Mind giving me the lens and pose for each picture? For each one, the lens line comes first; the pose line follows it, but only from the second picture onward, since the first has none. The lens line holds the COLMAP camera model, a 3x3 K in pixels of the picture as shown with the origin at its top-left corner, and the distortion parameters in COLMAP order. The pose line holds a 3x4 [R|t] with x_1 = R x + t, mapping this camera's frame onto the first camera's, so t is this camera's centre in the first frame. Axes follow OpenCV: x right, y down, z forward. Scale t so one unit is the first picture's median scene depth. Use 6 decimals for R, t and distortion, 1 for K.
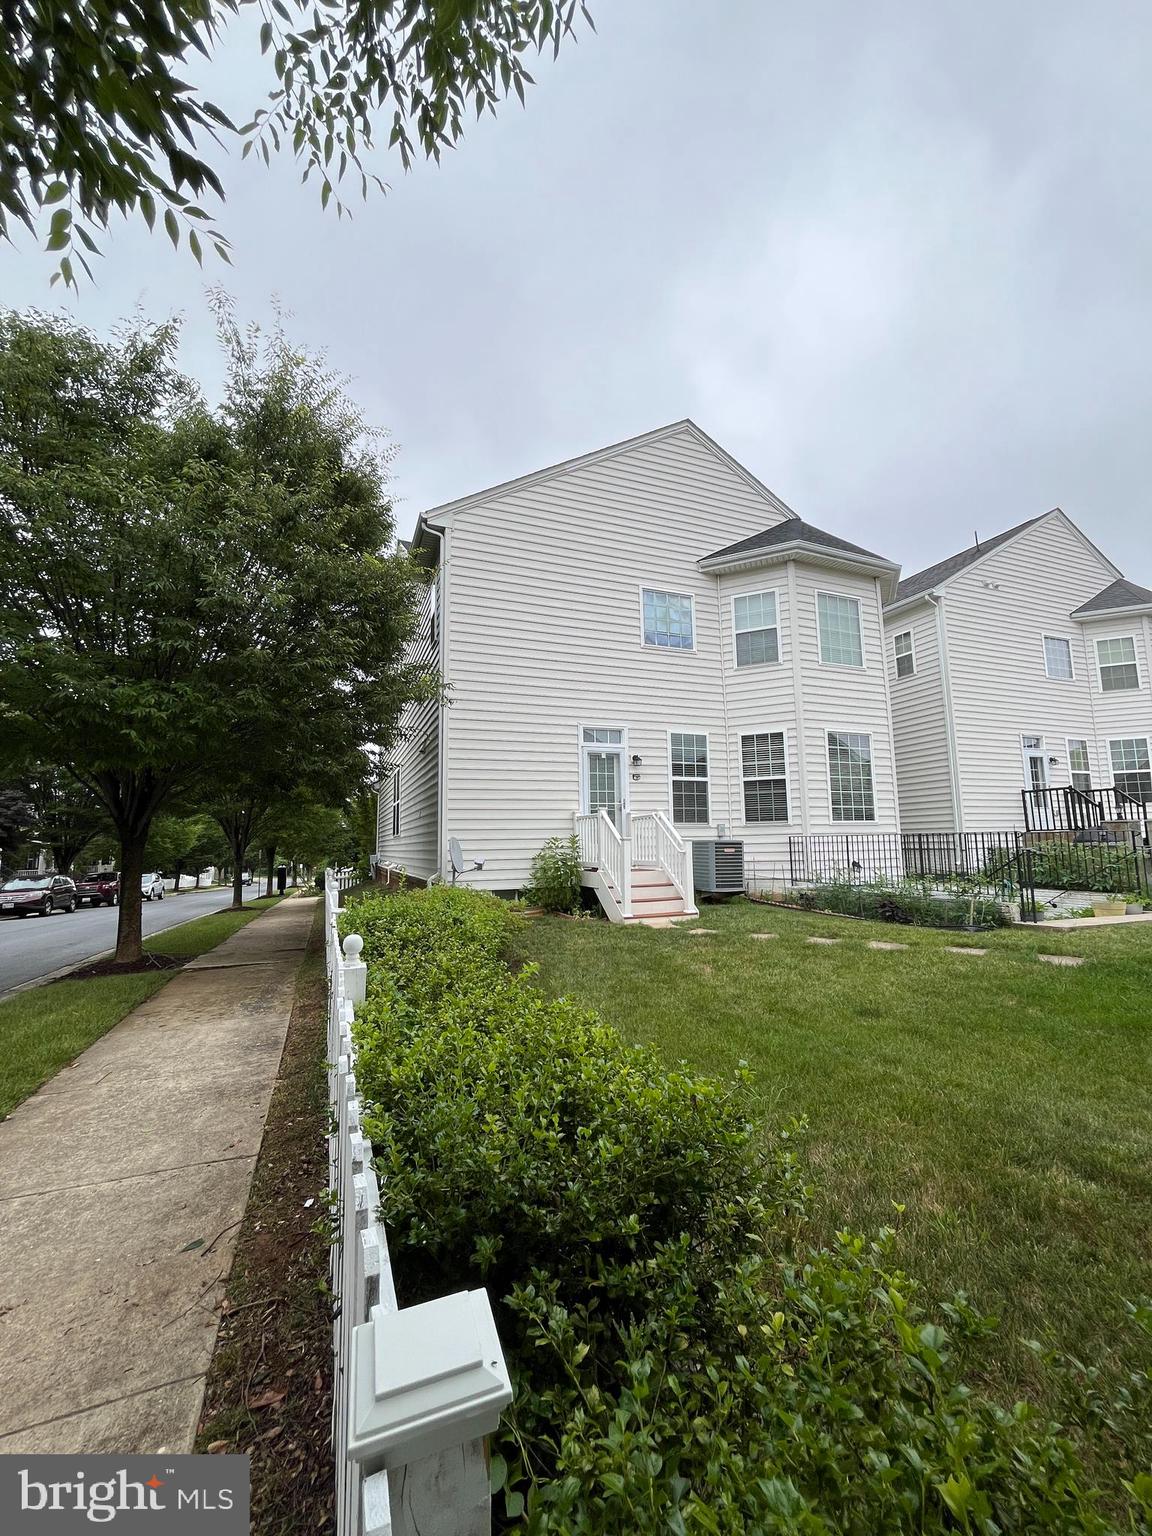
lens RADIAL K [[610.1, 0, 576.0], [0, 610.1, 768.0], [0, 0, 1]] dist [-0.000811, -0.000089]
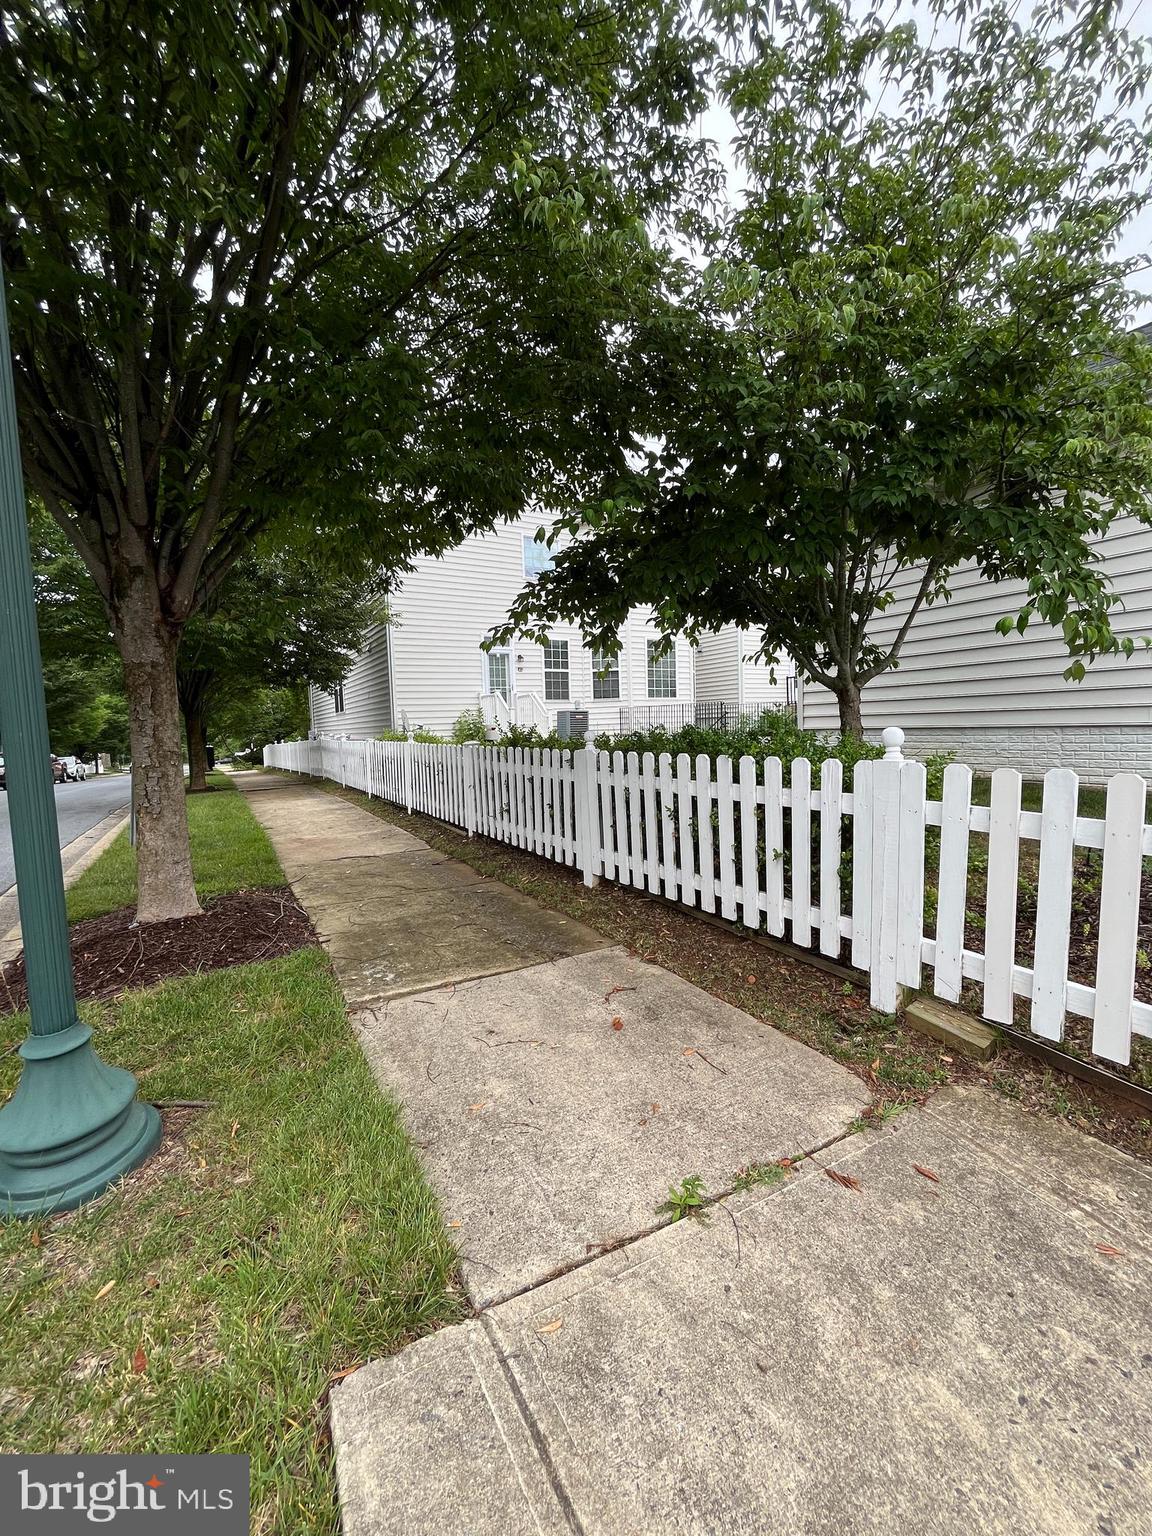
lens RADIAL K [[610.1, 0, 576.0], [0, 610.1, 768.0], [0, 0, 1]] dist [-0.000811, -0.000089]
pose [[0.990389, -0.021913, 0.136565, 0.022037], [-0.004630, 0.981563, 0.191081, -0.034270], [-0.138235, -0.189877, 0.972028, -0.527192]]
